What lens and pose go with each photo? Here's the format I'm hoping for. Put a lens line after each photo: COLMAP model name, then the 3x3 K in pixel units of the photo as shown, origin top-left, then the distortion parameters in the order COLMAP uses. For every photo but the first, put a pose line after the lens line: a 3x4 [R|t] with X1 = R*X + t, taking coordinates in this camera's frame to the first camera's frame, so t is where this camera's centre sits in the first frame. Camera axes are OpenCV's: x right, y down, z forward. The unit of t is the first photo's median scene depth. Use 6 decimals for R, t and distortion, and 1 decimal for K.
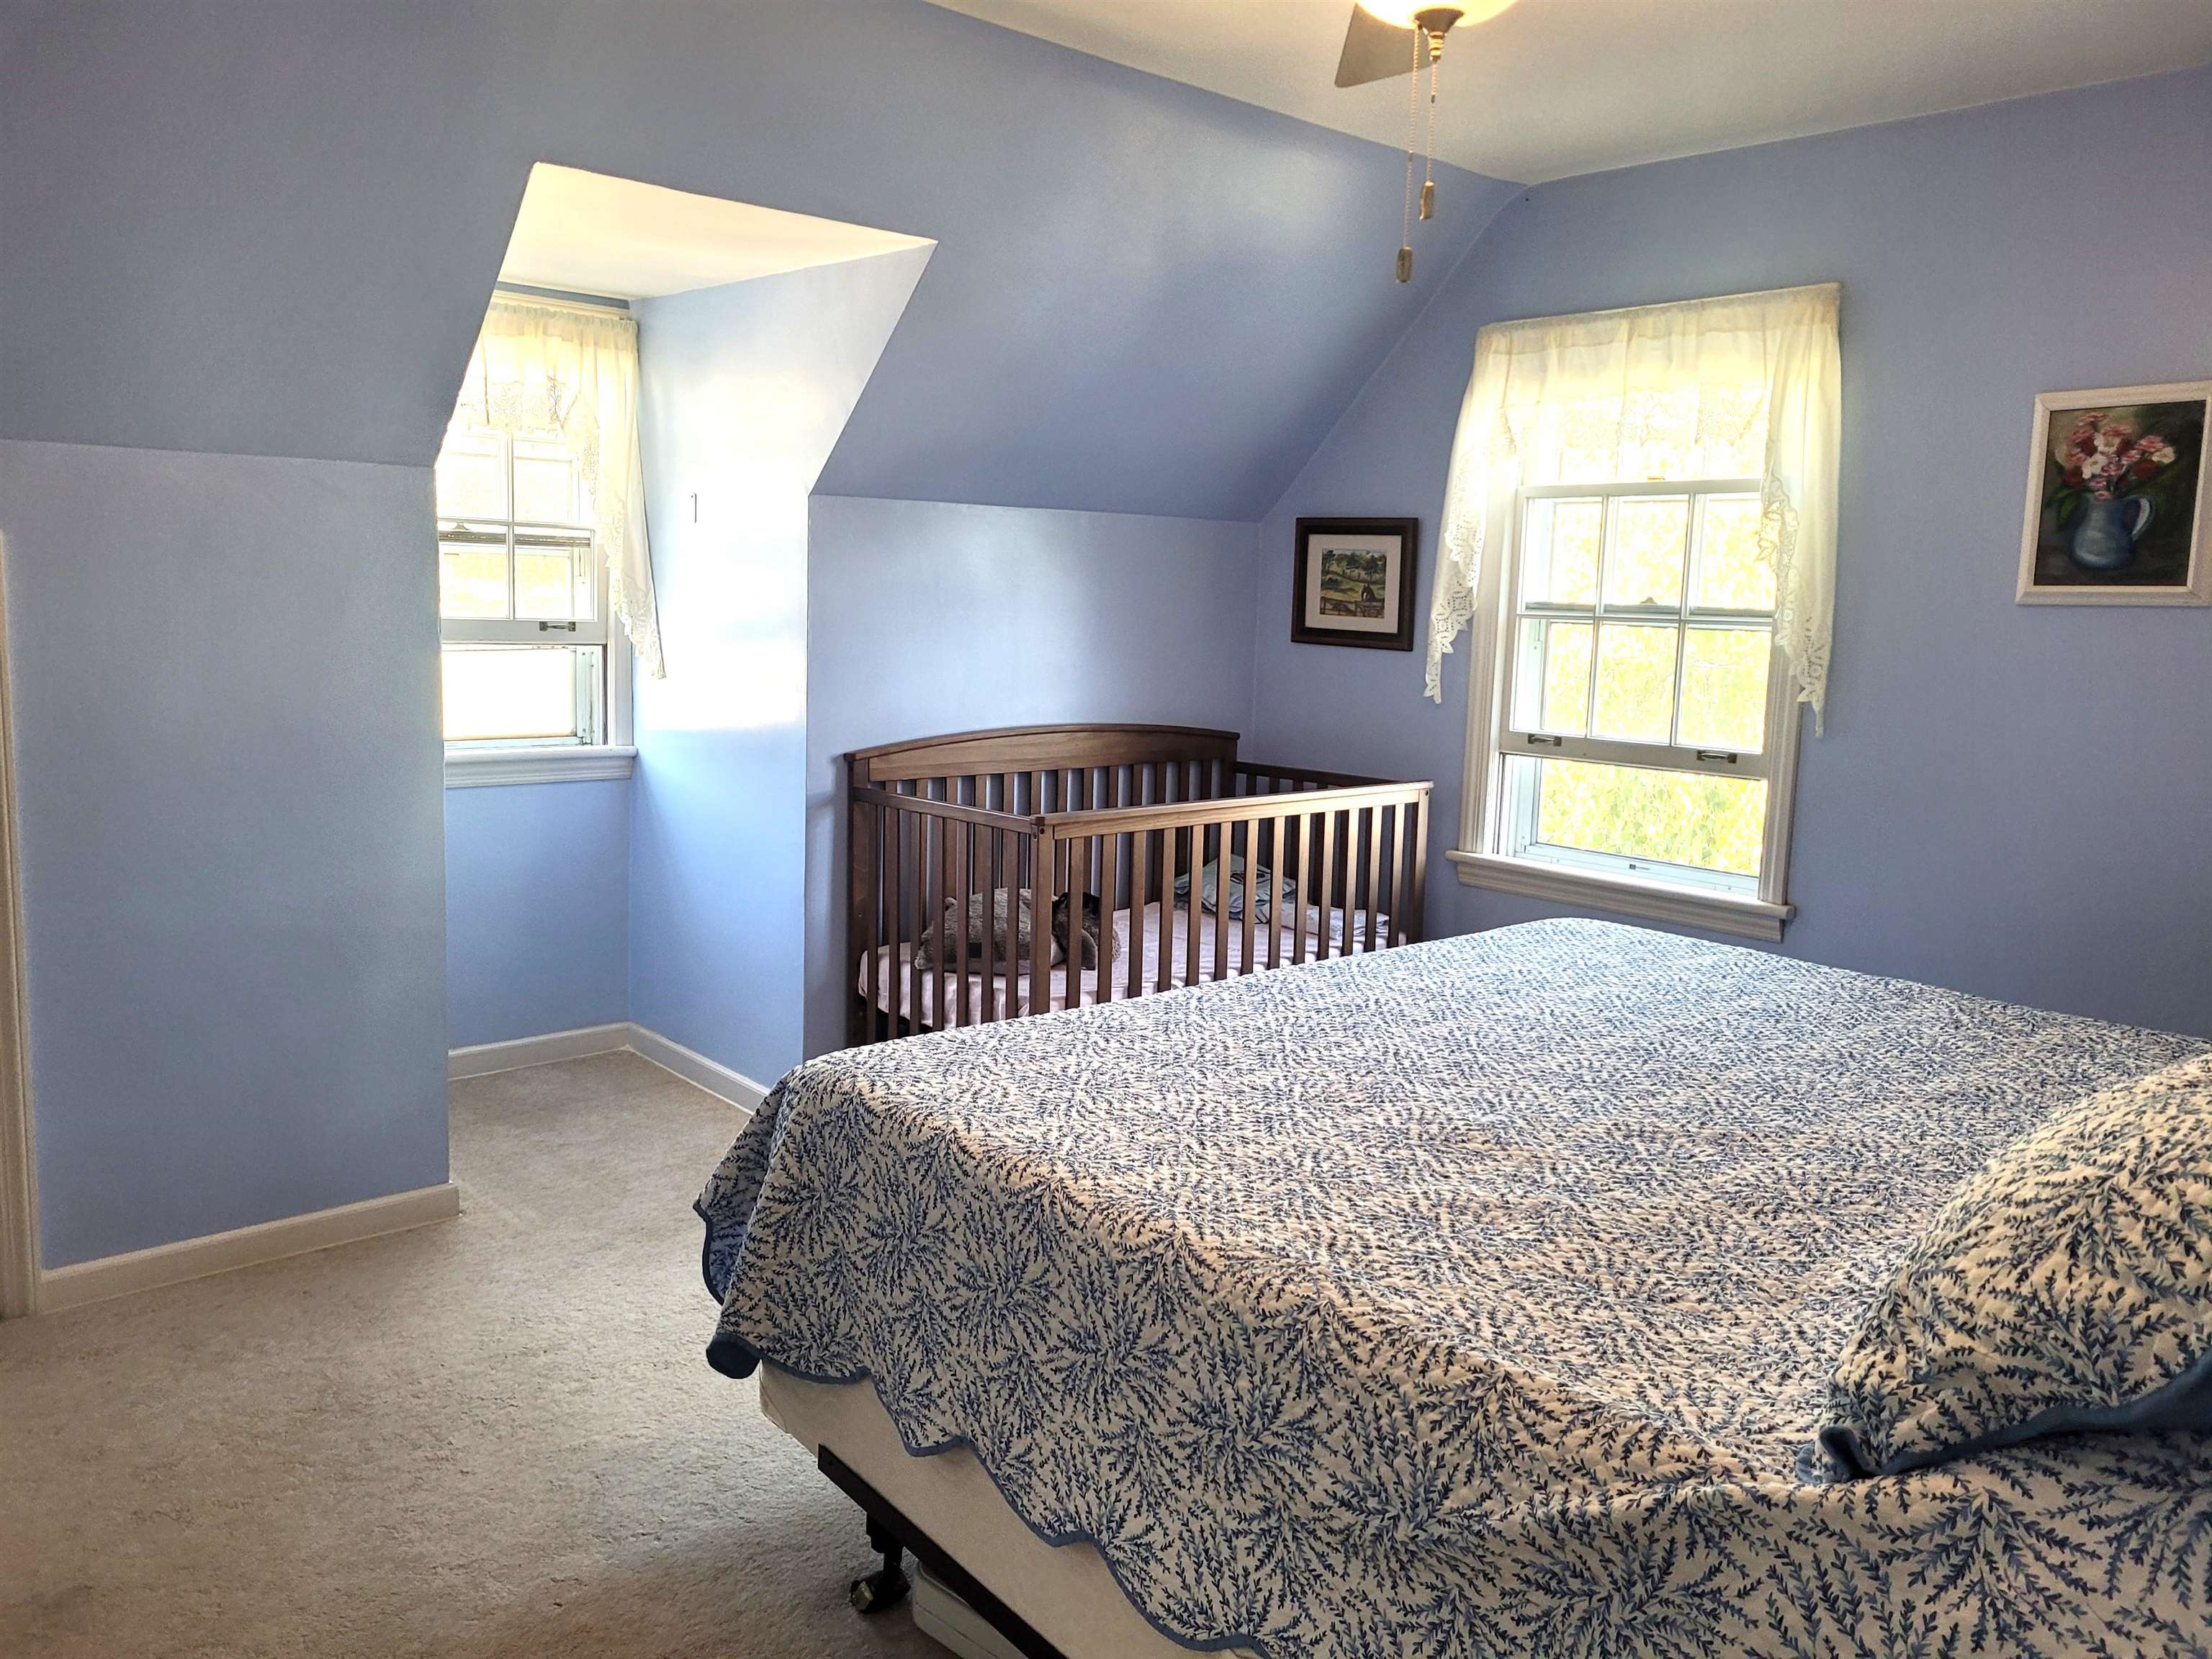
lens RADIAL K [[1658.3, 0, 1101.5], [0, 1658.3, 811.3], [0, 0, 1]] dist [0.057646, -0.048320]
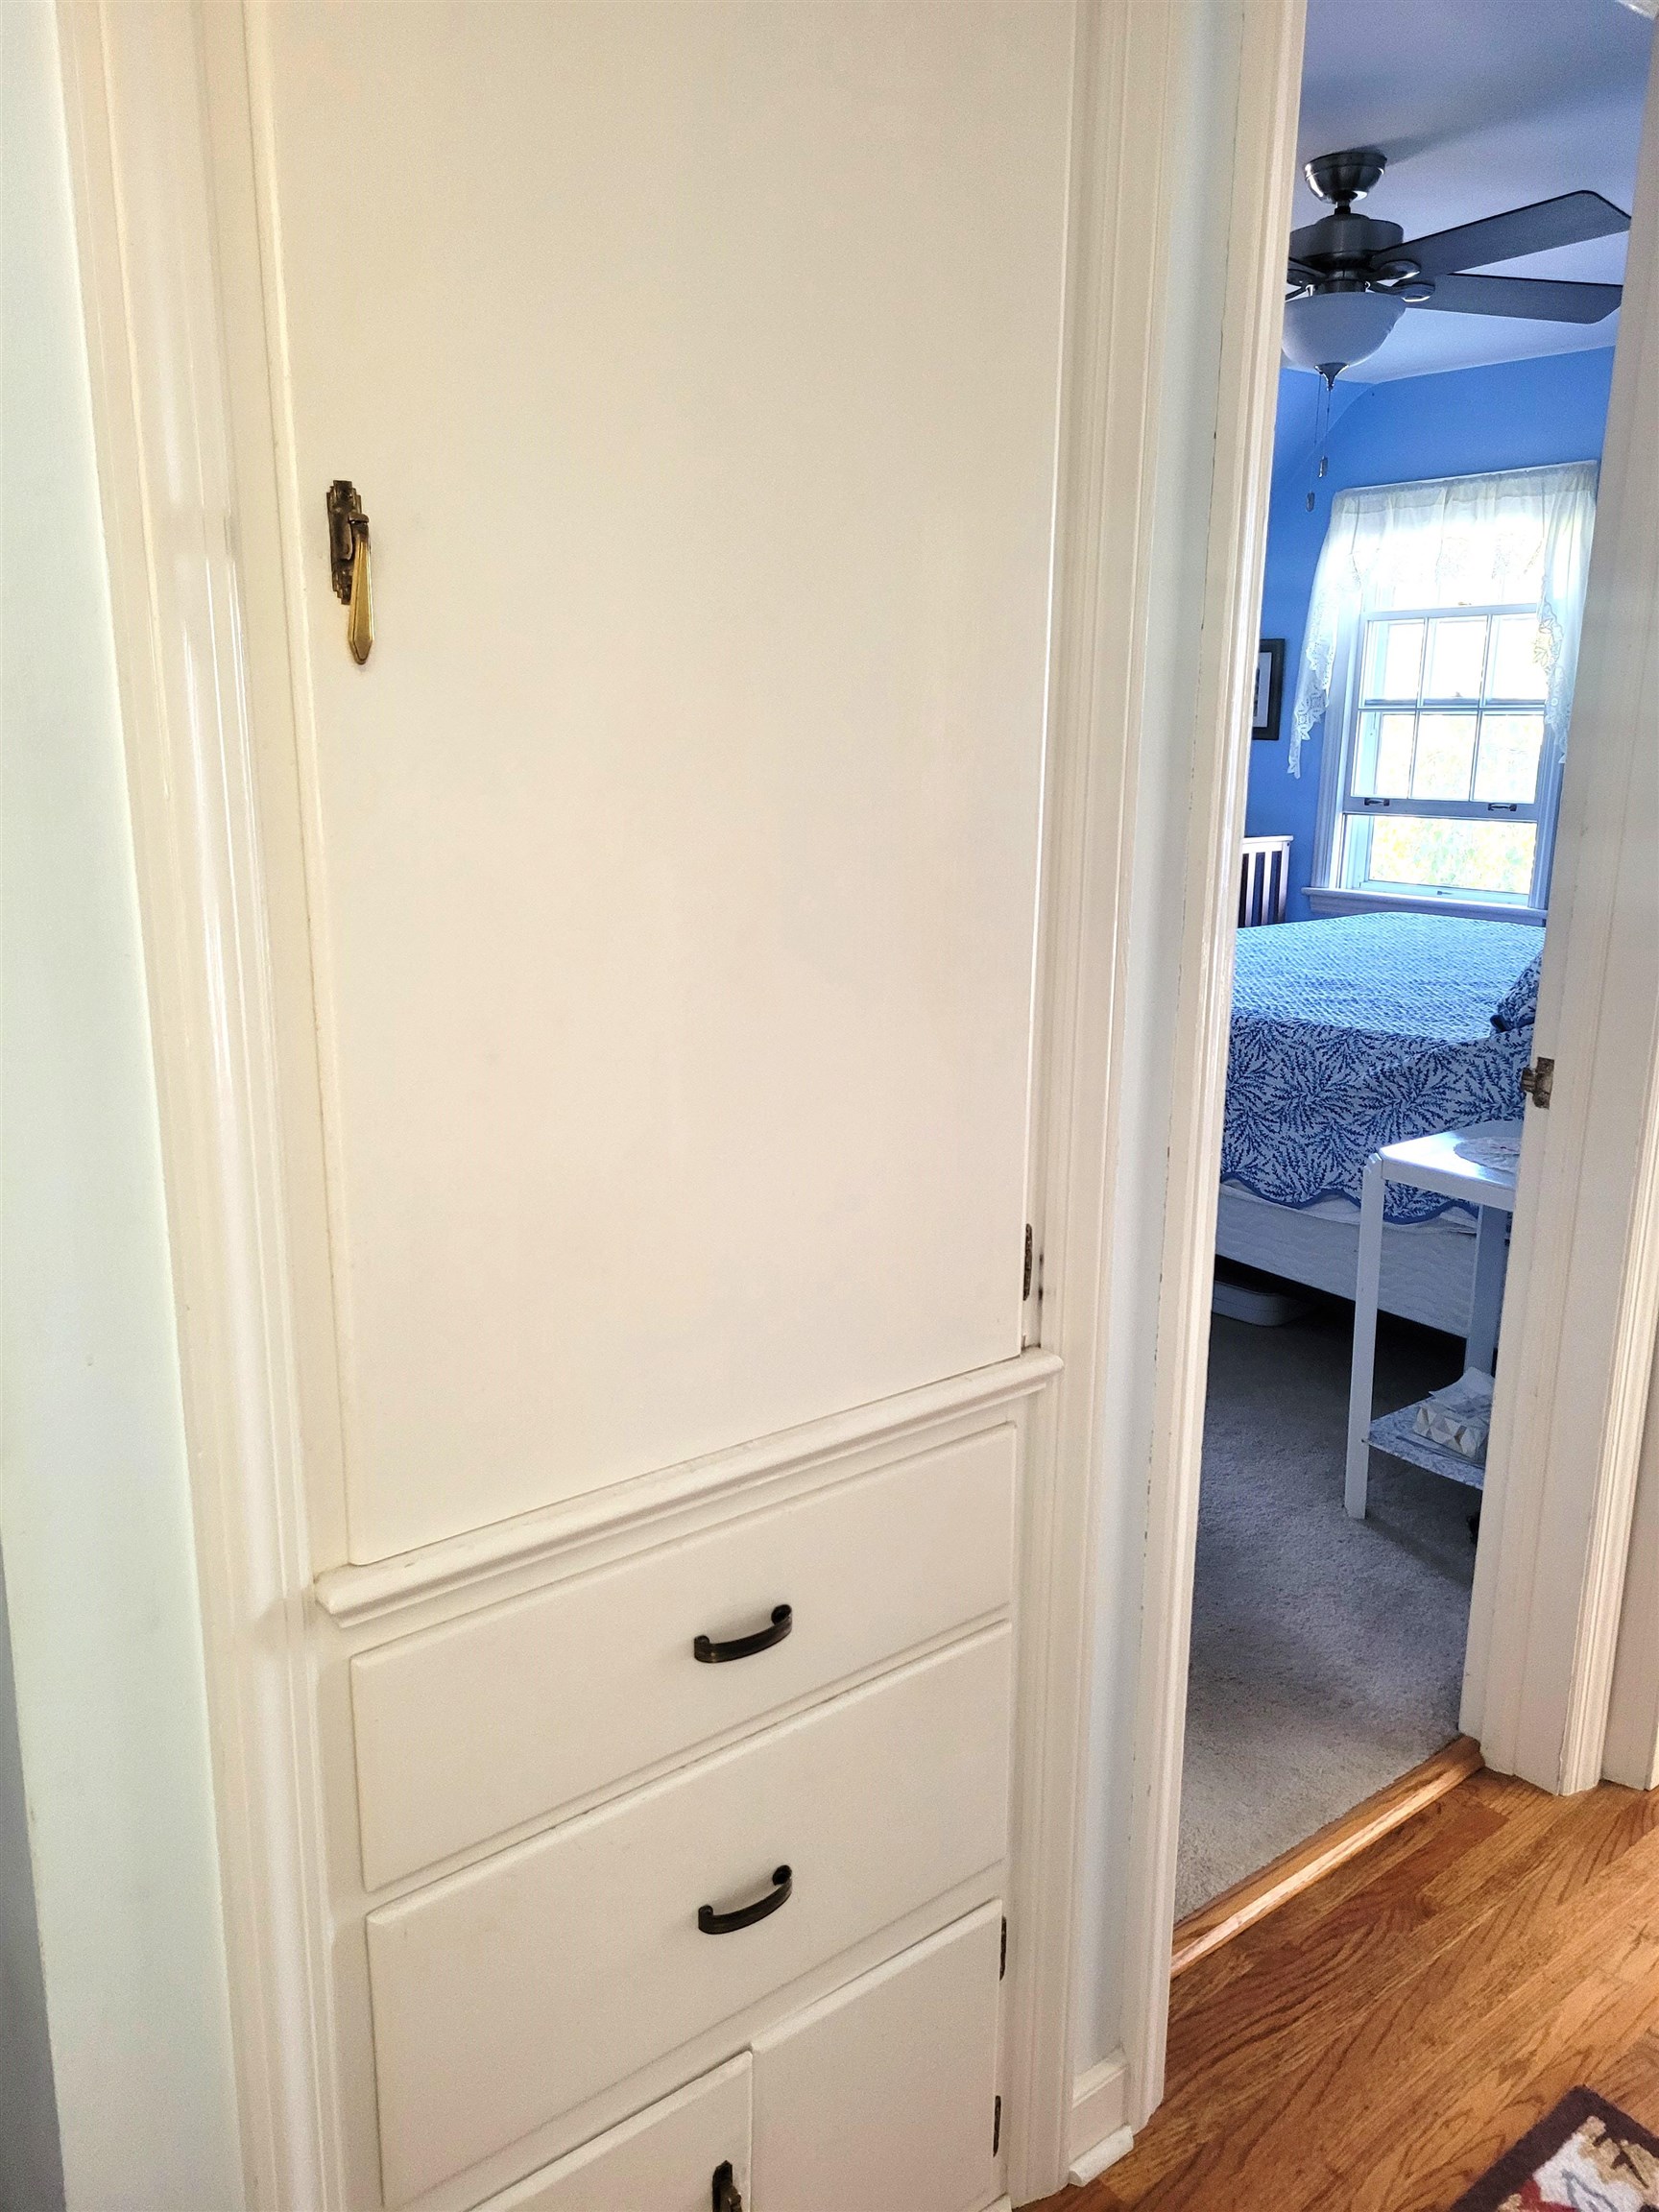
lens RADIAL K [[1658.3, 0, 814.9], [0, 1658.3, 1115.8], [0, 0, 1]] dist [0.057646, -0.048320]
pose [[0.998190, -0.007444, -0.059679, -0.130488], [0.013396, 0.994900, 0.099968, 0.079544], [0.058631, -0.100586, 0.993199, -0.473651]]
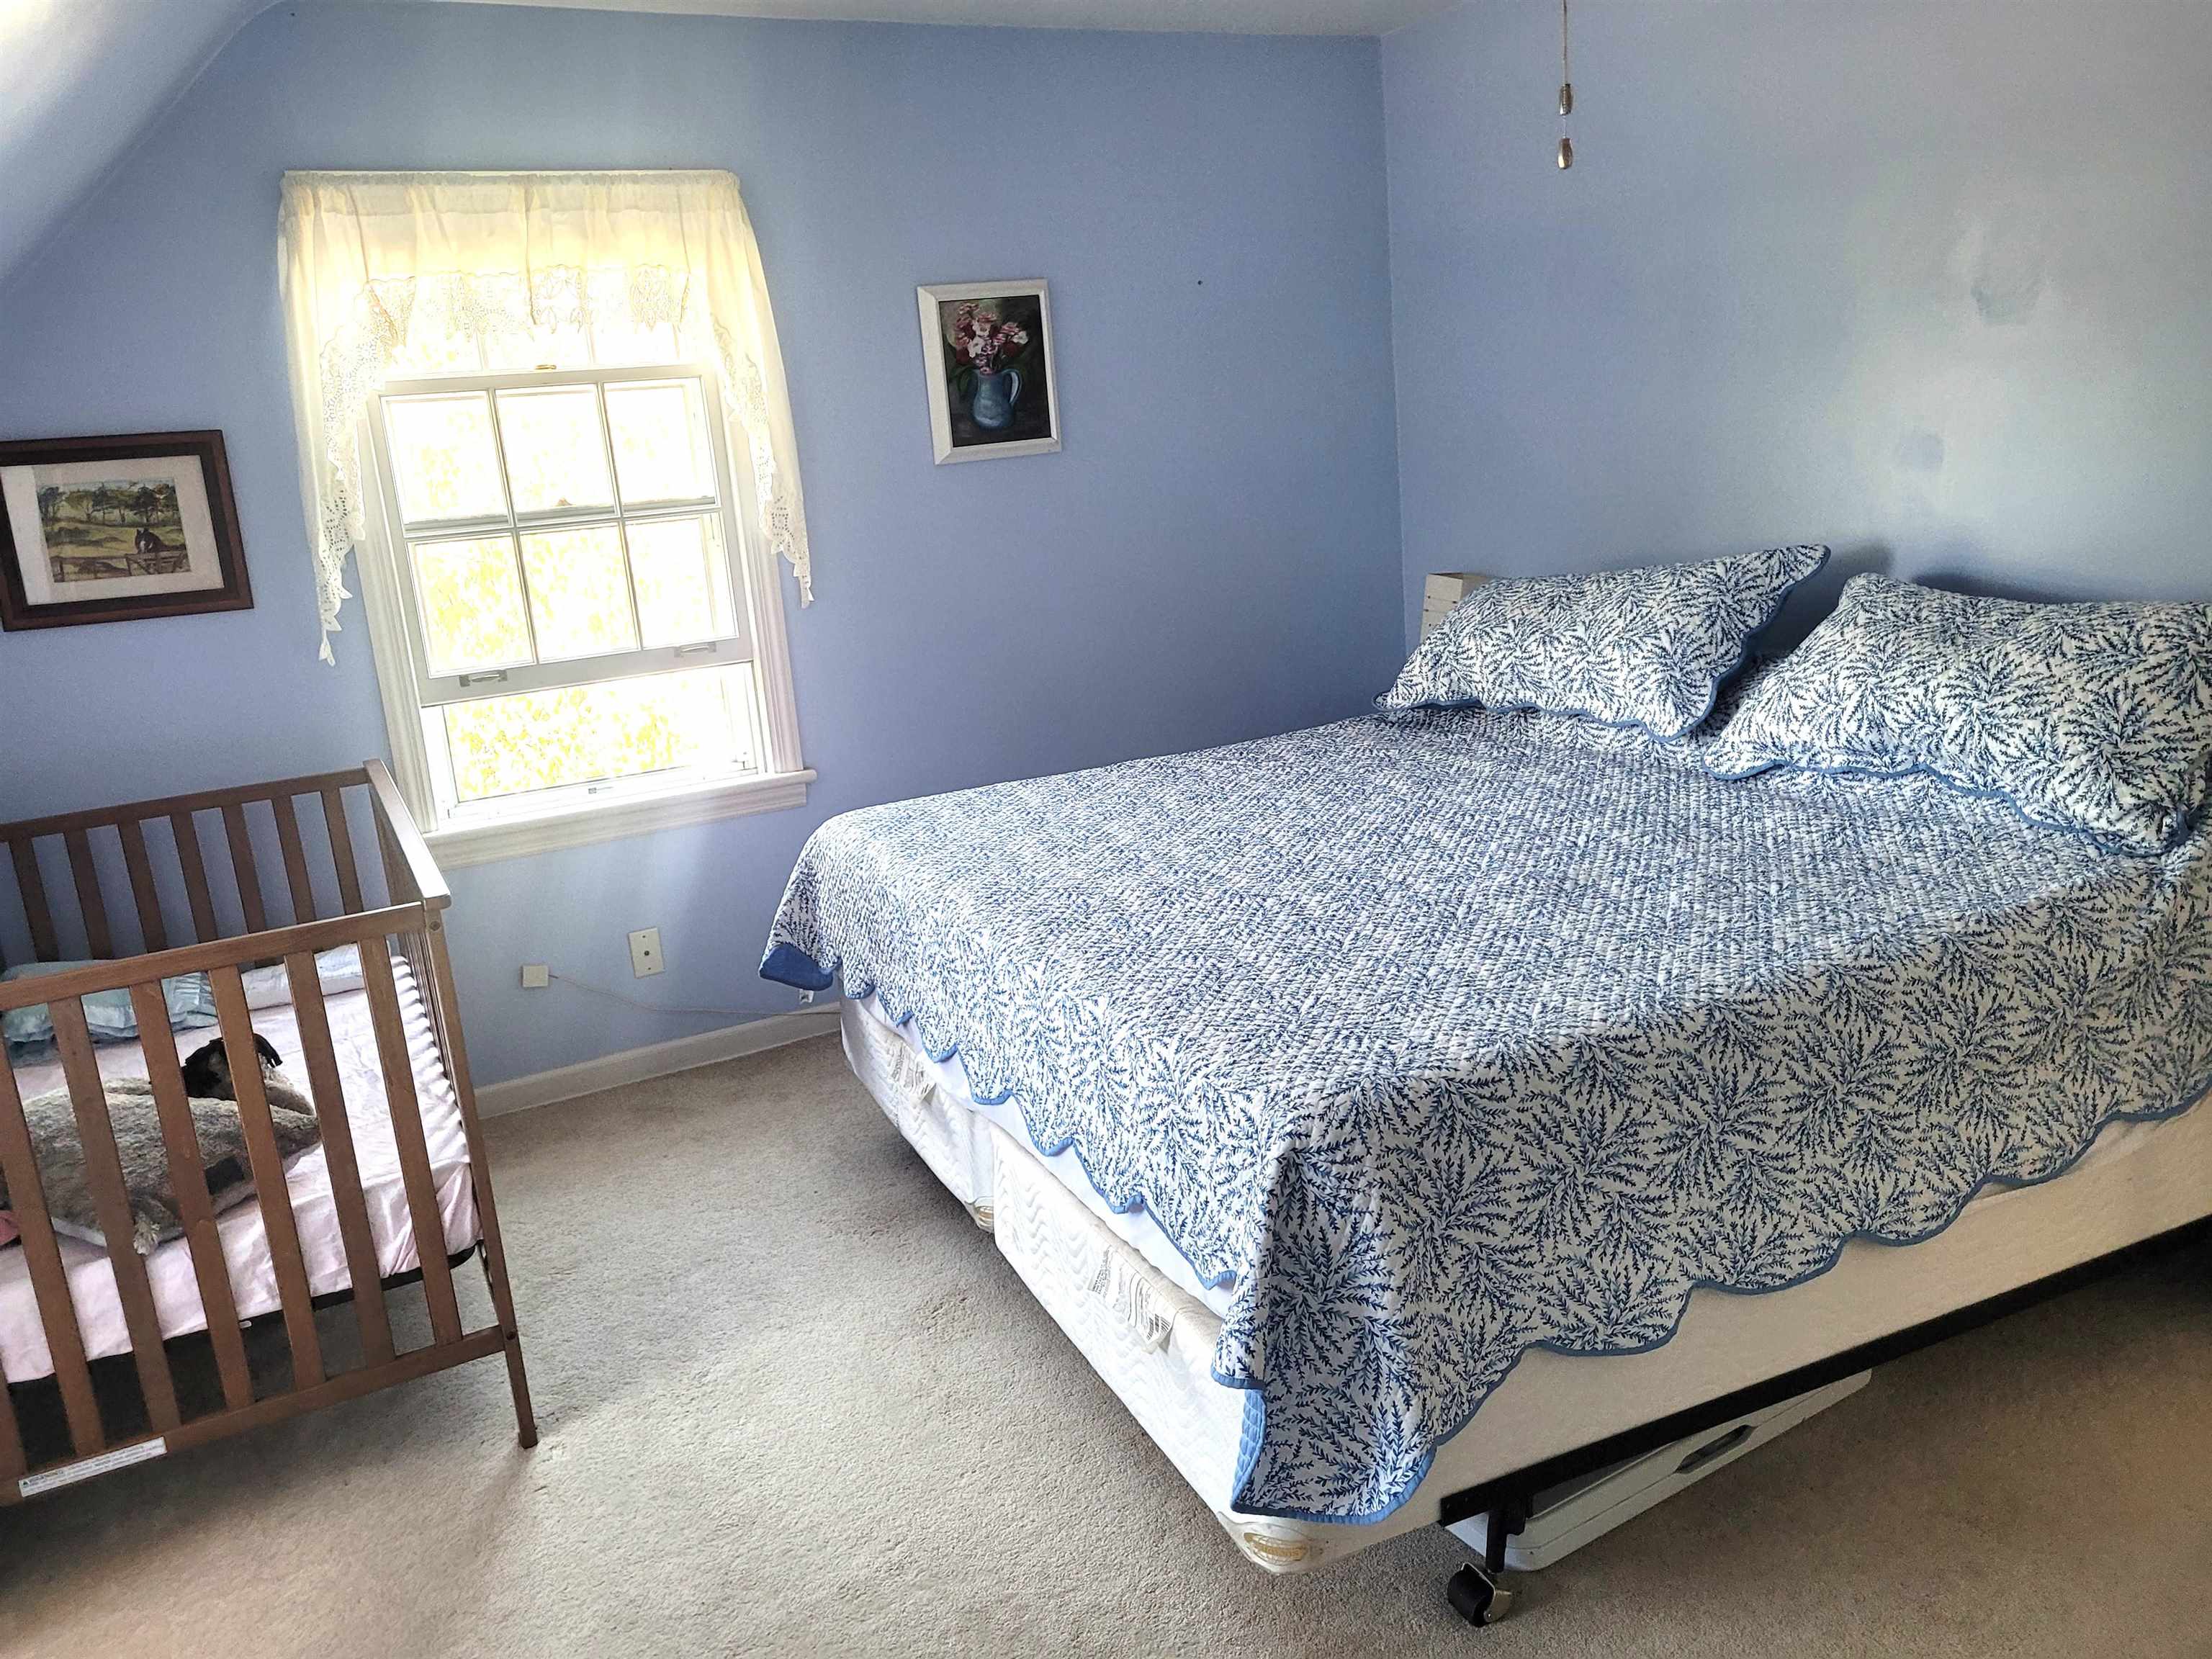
lens RADIAL K [[1658.3, 0, 1085.3], [0, 1658.3, 812.2], [0, 0, 1]] dist [0.057646, -0.048320]
pose [[0.251216, -0.265141, 0.930909, -0.539970], [0.221947, 0.951905, 0.211226, -0.101499], [-0.942141, 0.153549, 0.297981, 0.515643]]
